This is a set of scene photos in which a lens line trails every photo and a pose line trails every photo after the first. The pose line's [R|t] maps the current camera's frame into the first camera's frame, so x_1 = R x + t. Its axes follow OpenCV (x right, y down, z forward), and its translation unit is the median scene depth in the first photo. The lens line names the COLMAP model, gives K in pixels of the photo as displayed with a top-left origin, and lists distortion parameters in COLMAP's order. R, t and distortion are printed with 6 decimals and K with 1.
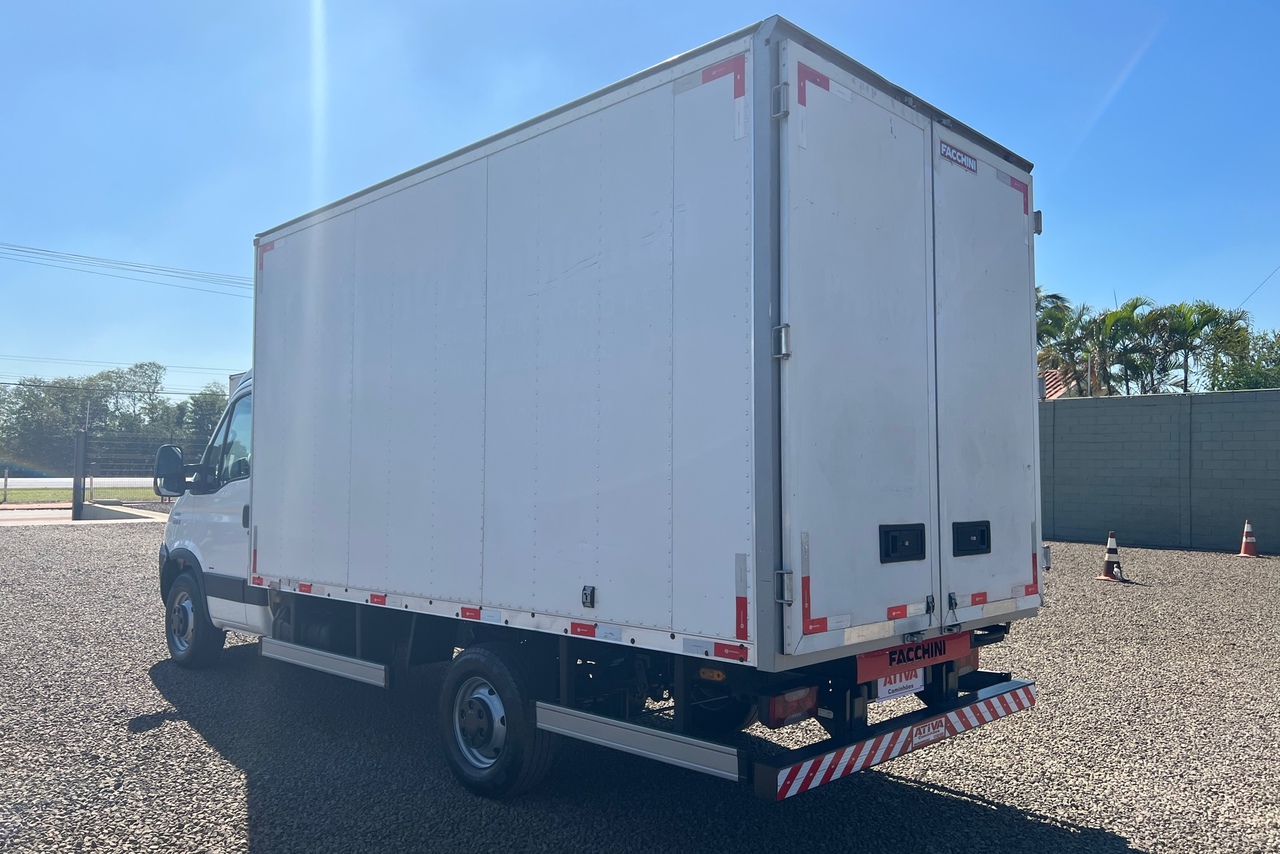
lens RADIAL K [[972.0, 0, 640.0], [0, 972.0, 427.0], [0, 0, 1]] dist [0.012689, -0.054624]
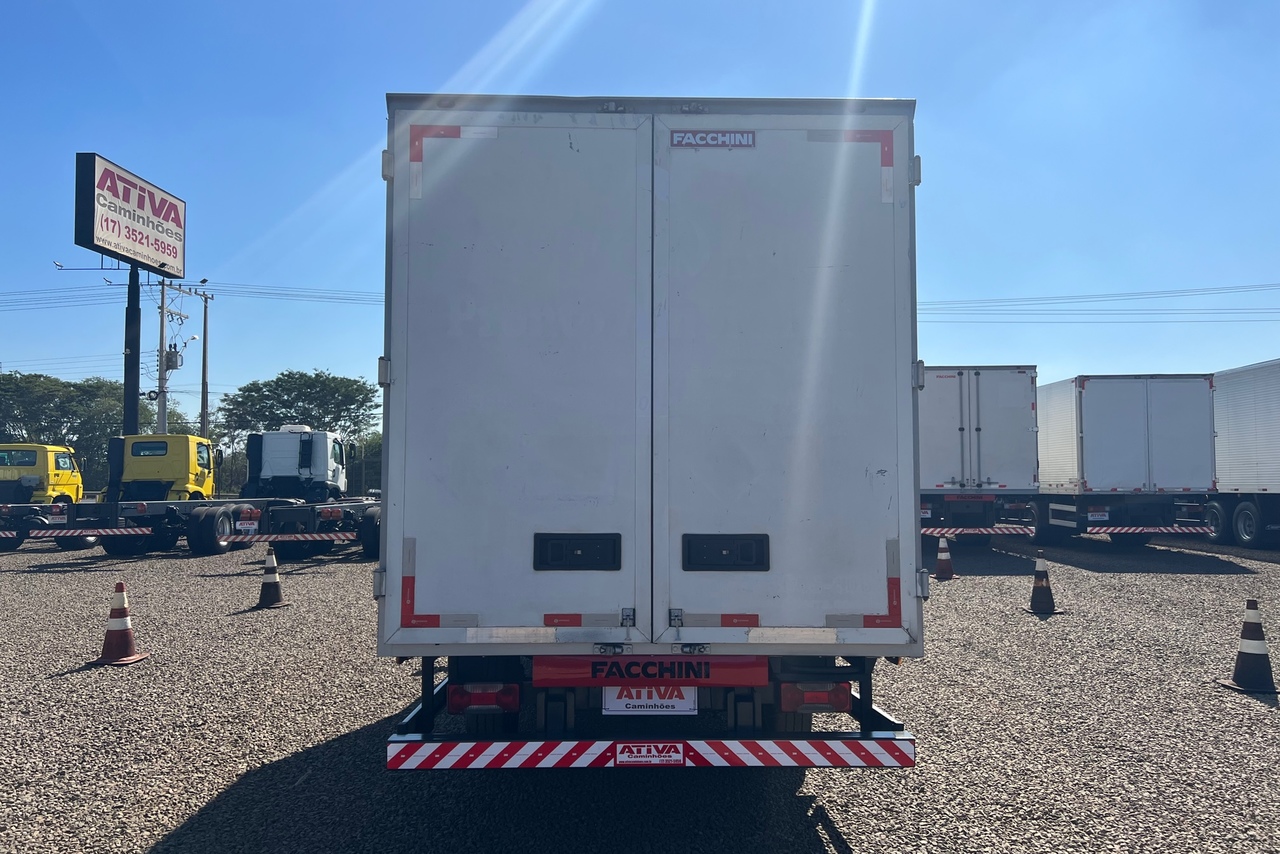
lens RADIAL K [[937.8, 0, 632.0], [0, 937.8, 428.4], [0, 0, 1]] dist [0.056713, -0.000894]
pose [[0.714394, -0.054417, -0.697625, 0.941700], [0.044184, 0.998490, -0.032640, 0.024050], [0.698347, -0.007506, 0.715720, 0.325080]]
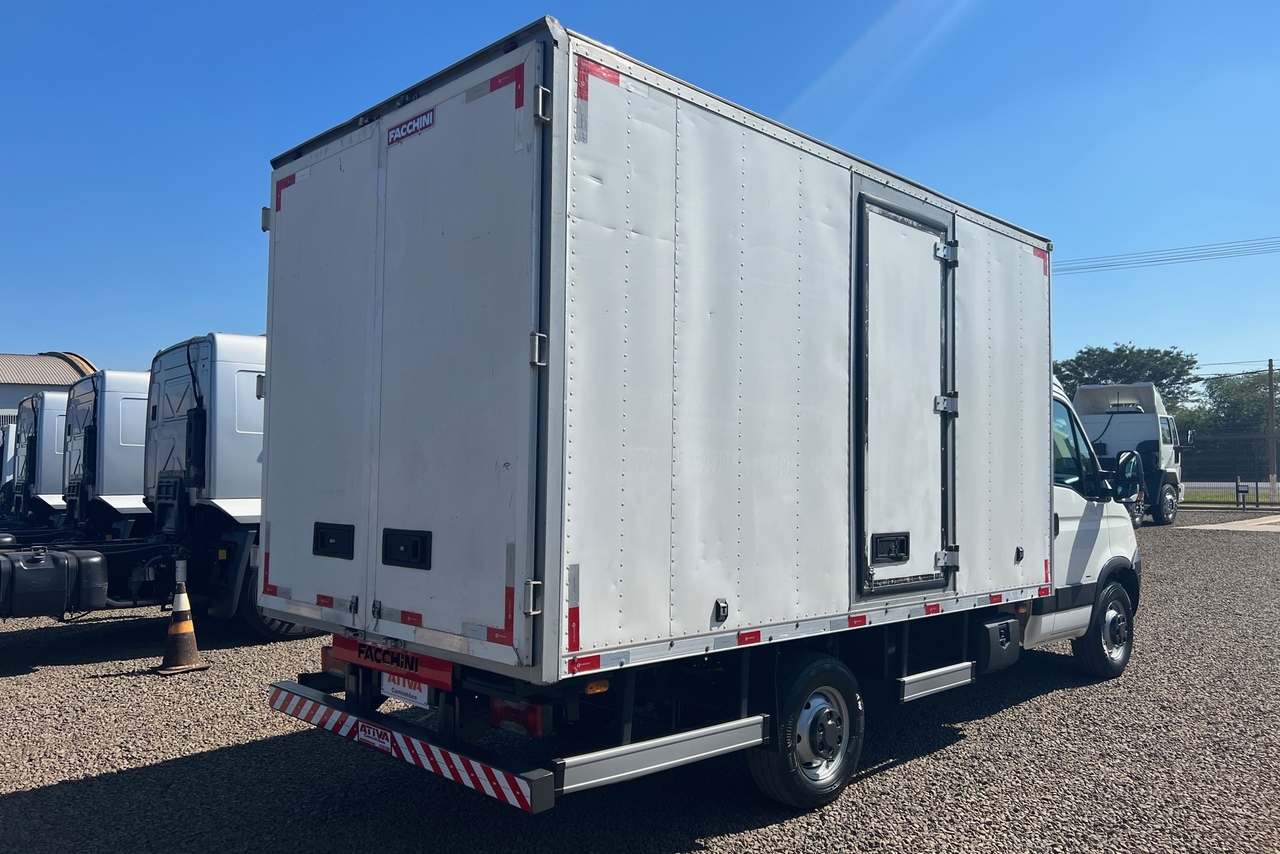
lens RADIAL K [[972.0, 0, 640.0], [0, 972.0, 427.0], [0, 0, 1]] dist [0.012689, -0.054624]
pose [[-0.011375, -0.057633, -0.998273, 1.296816], [0.053182, 0.996890, -0.058159, 0.069608], [0.998520, -0.053752, -0.008275, 1.287593]]
